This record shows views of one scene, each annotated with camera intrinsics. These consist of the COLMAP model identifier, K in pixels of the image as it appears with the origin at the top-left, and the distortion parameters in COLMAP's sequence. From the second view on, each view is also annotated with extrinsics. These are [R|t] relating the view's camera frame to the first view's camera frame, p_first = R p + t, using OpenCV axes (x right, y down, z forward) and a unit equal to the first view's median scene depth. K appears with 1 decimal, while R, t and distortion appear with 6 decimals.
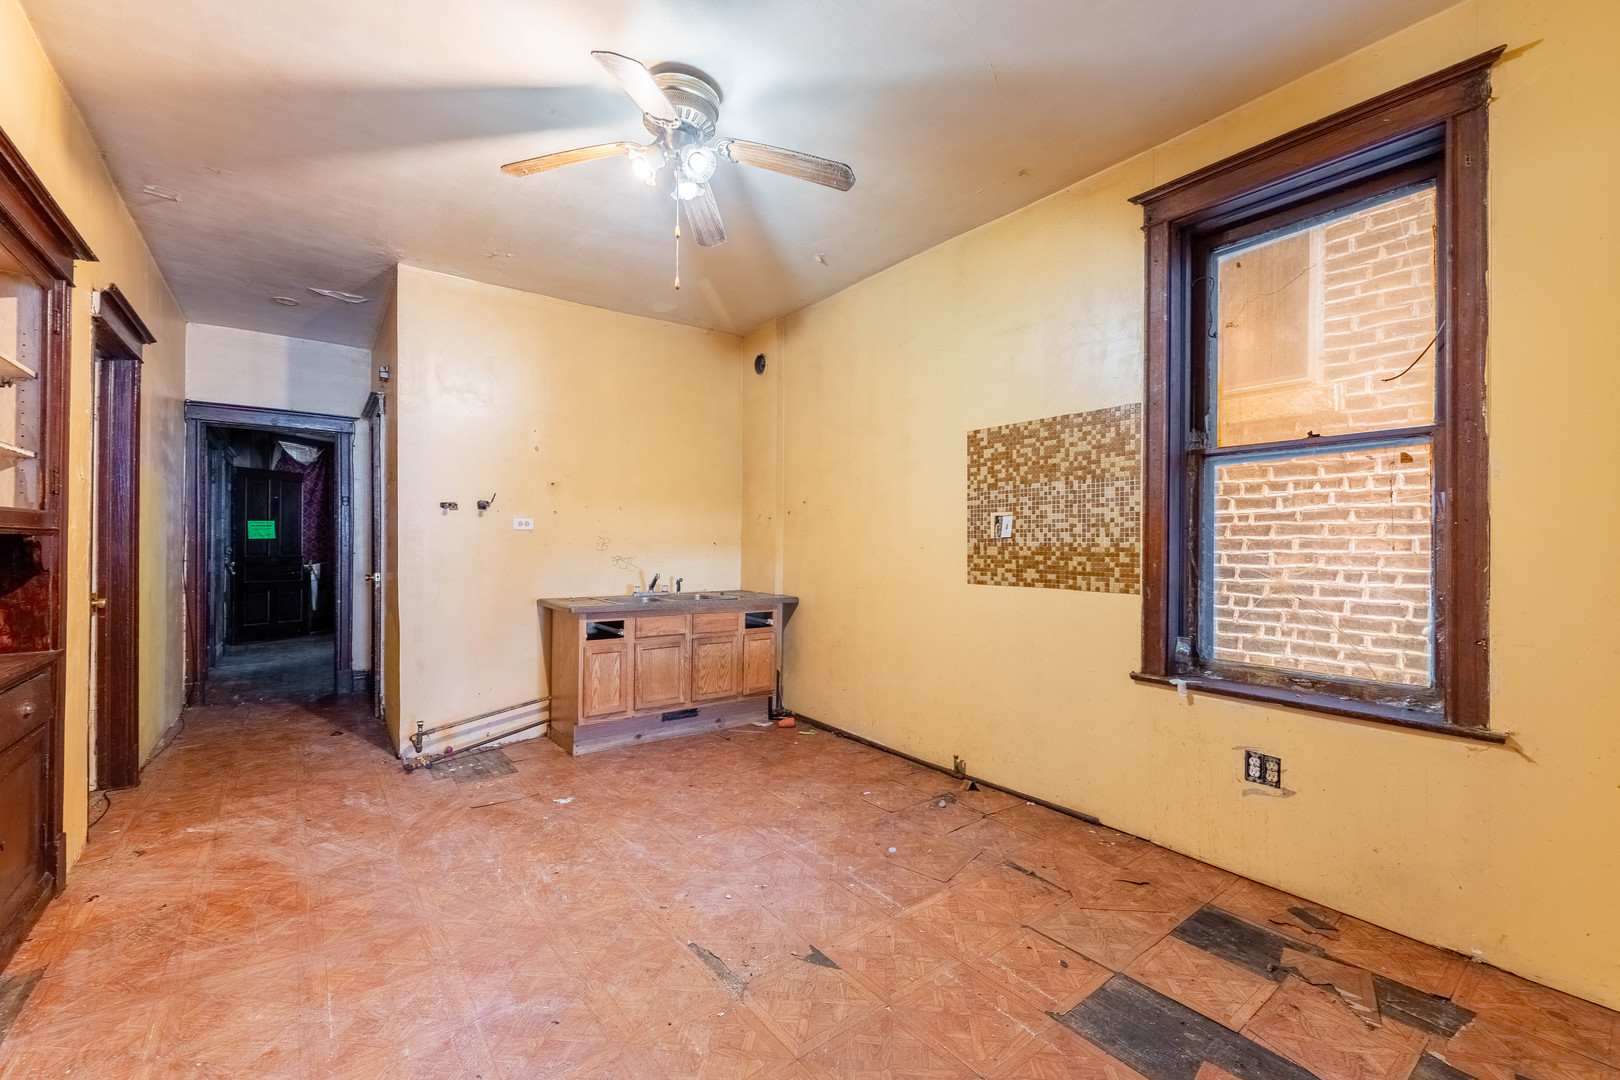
lens RADIAL K [[666.9, 0, 810.0], [0, 666.9, 540.0], [0, 0, 1]] dist [0.002033, -0.000583]
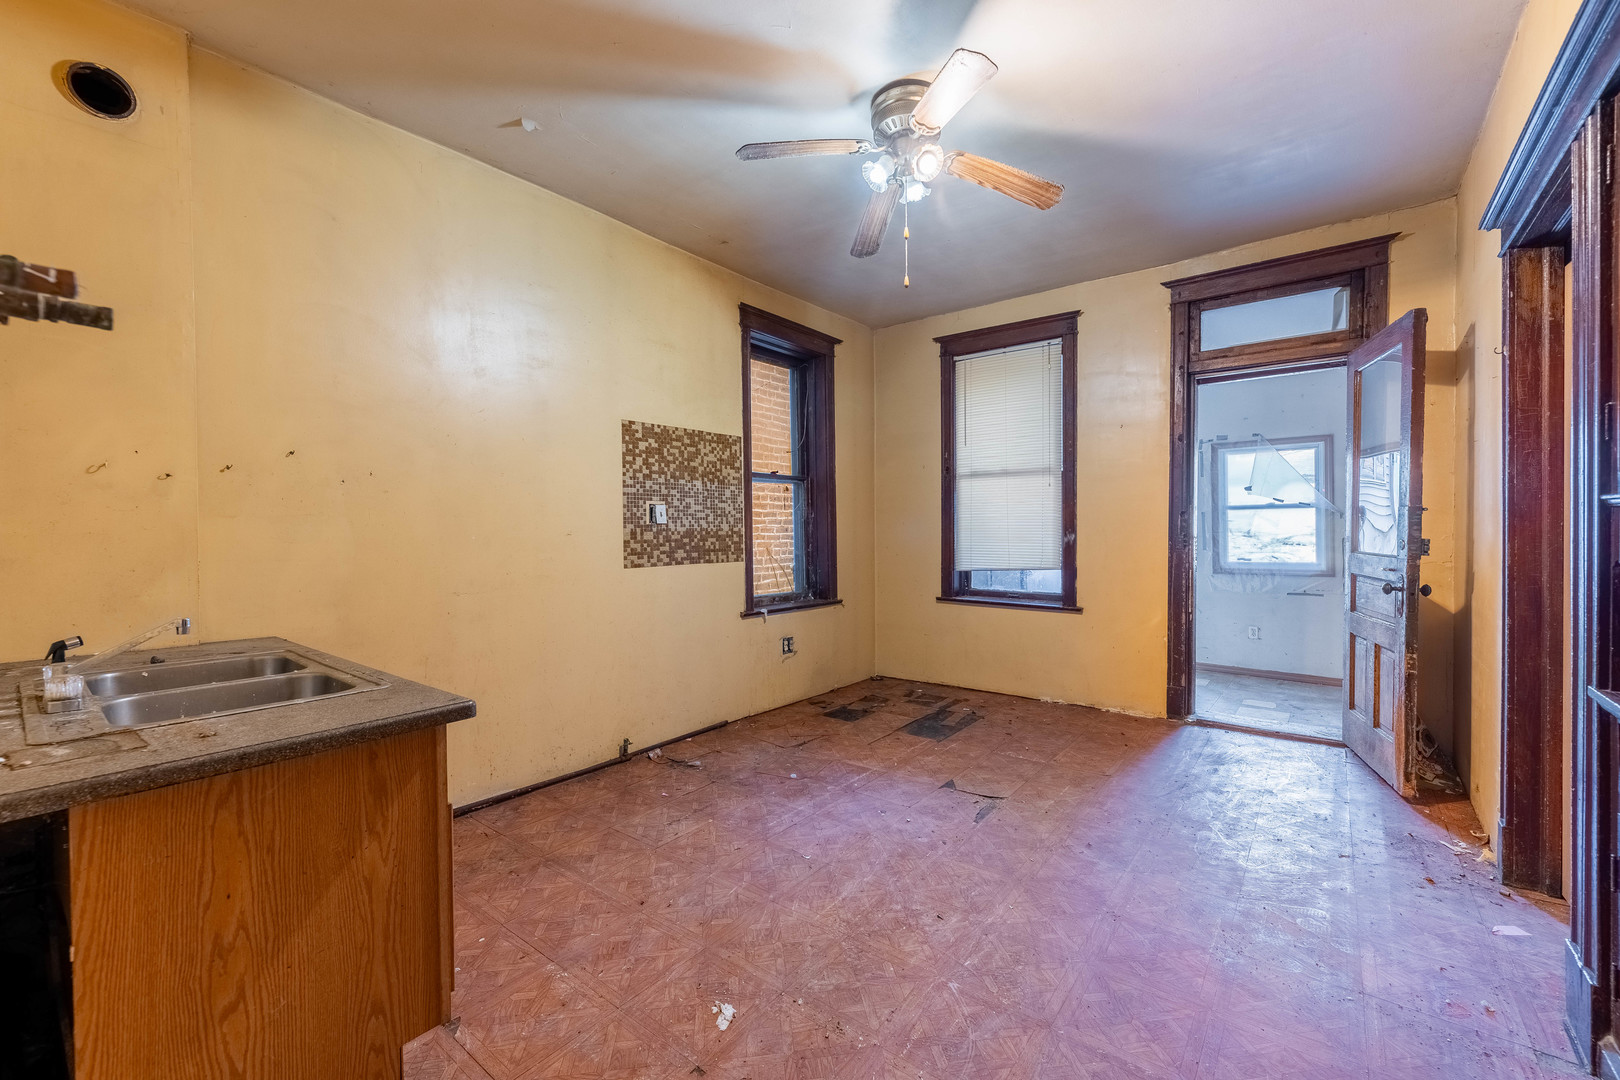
lens RADIAL K [[666.9, 0, 810.0], [0, 666.9, 540.0], [0, 0, 1]] dist [0.002033, -0.000583]
pose [[-0.252211, -0.015431, 0.967549, -0.918005], [0.003129, 0.999855, 0.016762, 0.005999], [-0.967667, 0.007255, -0.252126, 1.094186]]
